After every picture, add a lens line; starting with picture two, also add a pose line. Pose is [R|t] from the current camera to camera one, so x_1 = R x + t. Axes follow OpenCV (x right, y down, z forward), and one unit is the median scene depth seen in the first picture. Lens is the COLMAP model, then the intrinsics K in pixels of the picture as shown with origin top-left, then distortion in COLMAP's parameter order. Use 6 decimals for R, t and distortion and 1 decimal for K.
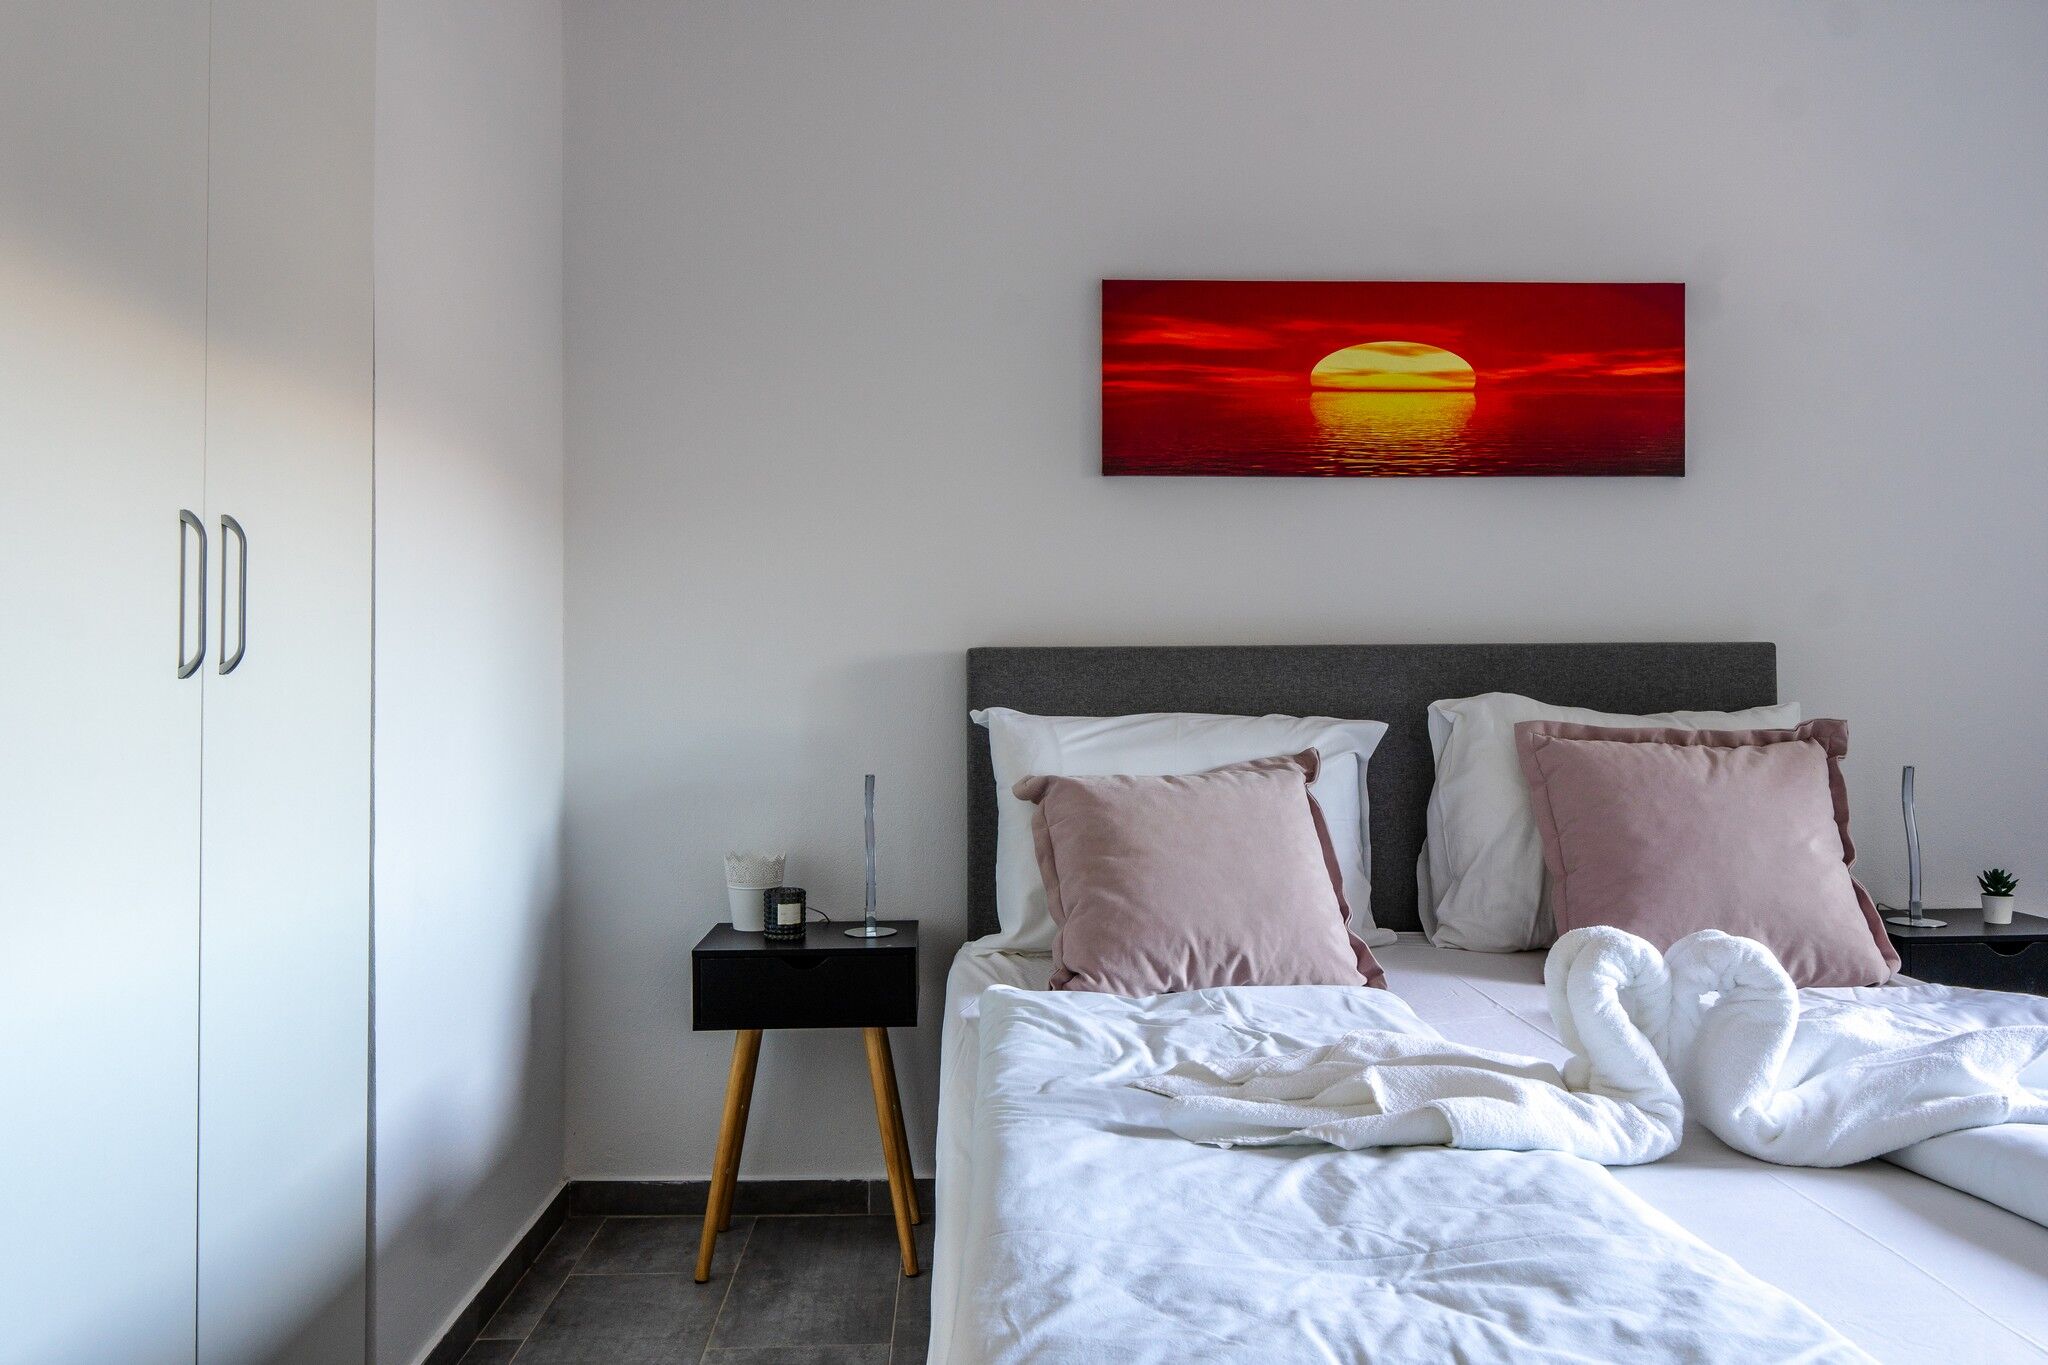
lens RADIAL K [[1421.6, 0, 1024.0], [0, 1421.6, 682.5], [0, 0, 1]] dist [-0.002360, -0.006772]
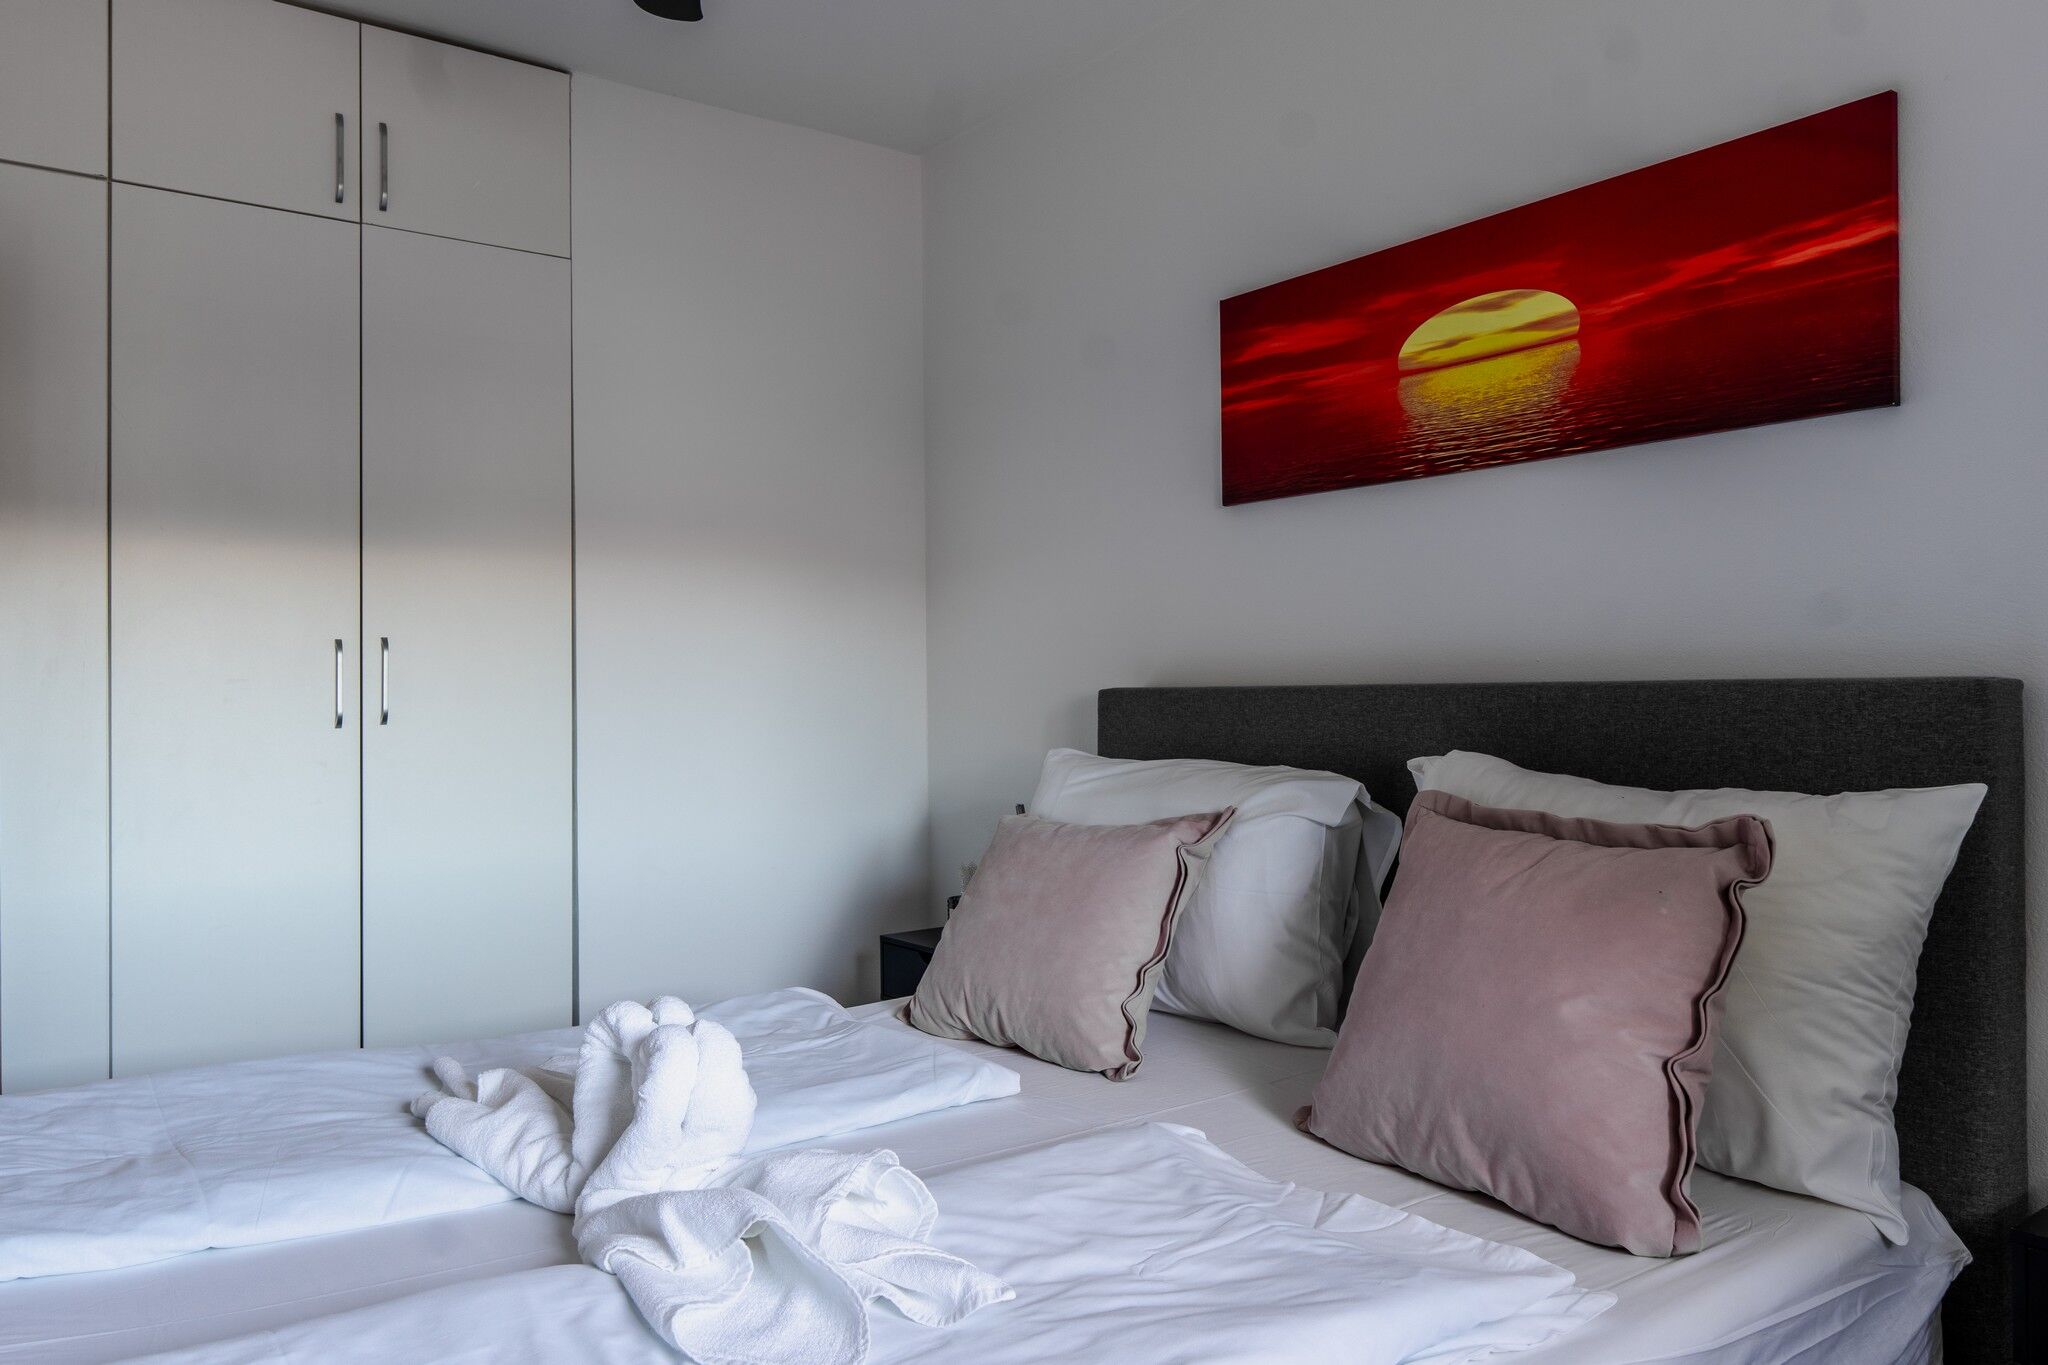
lens RADIAL K [[1442.4, 0, 1019.8], [0, 1442.4, 694.8], [0, 0, 1]] dist [-0.001124, -0.002993]
pose [[0.568055, 0.002875, -0.822985, 0.769210], [0.010013, 0.999896, 0.010404, -0.030678], [0.822929, -0.014150, 0.567967, 0.336634]]
